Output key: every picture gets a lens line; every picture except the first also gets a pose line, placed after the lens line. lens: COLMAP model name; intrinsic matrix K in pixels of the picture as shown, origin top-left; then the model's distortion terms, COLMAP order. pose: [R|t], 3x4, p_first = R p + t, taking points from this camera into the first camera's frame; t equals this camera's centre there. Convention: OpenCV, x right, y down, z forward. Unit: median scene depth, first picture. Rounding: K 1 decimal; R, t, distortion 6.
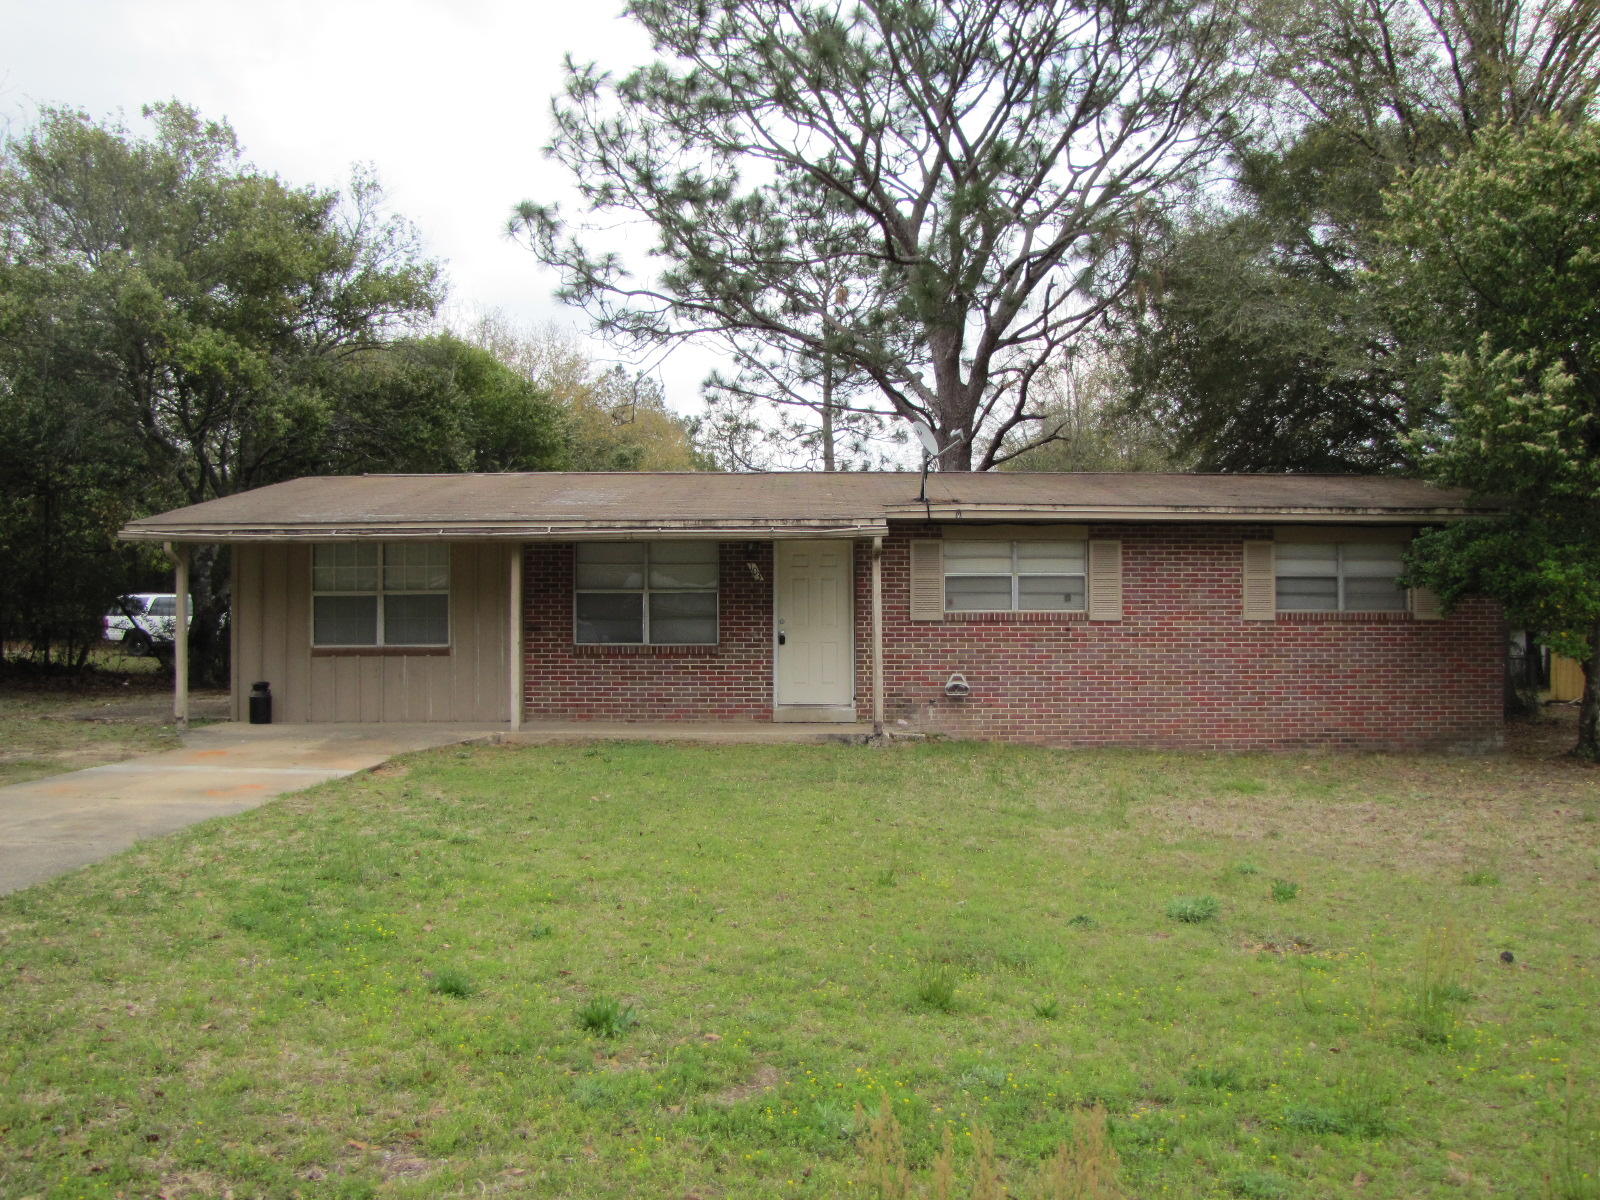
lens RADIAL K [[1307.9, 0, 800.0], [0, 1307.9, 632.0], [0, 0, 1]] dist [-0.127371, 0.000479]
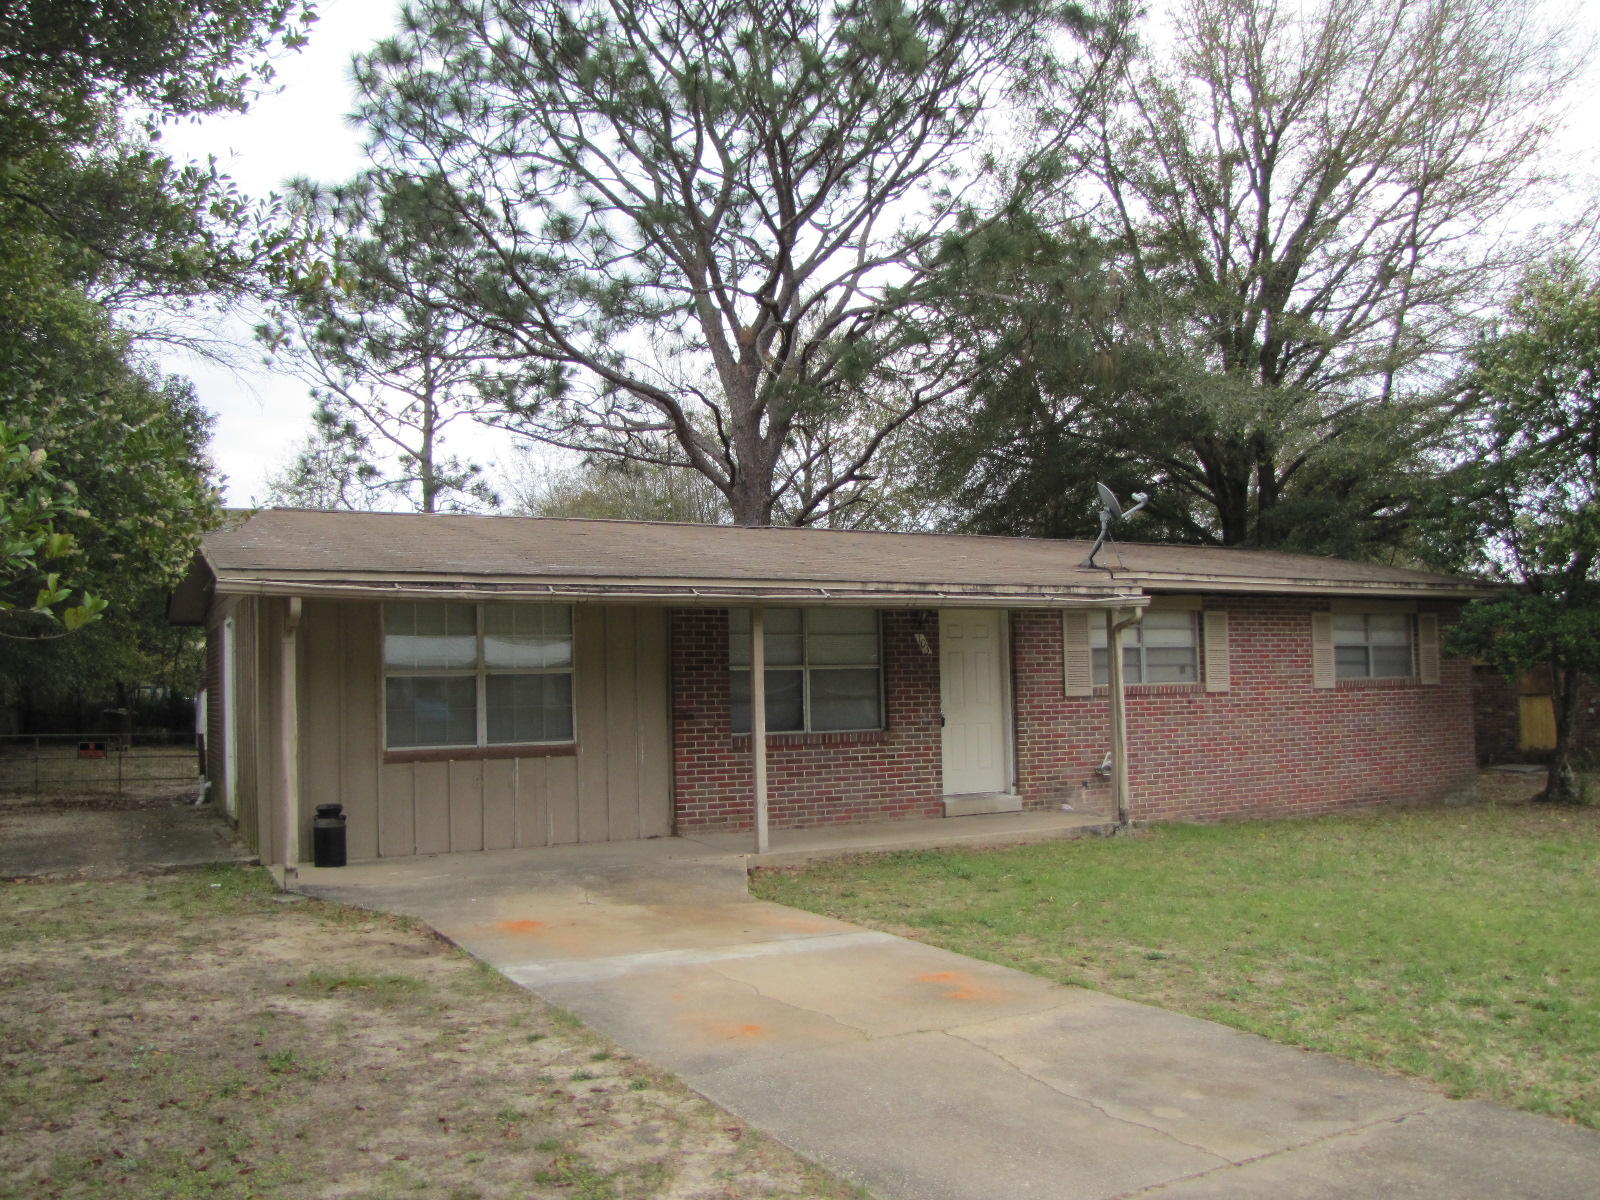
lens RADIAL K [[1314.2, 0, 800.0], [0, 1314.2, 600.0], [0, 0, 1]] dist [-0.097819, 0.000157]
pose [[0.883765, 0.014988, 0.467691, -0.513849], [0.019122, 0.997495, -0.068100, -0.017429], [-0.467540, 0.069128, 0.881265, 0.267882]]
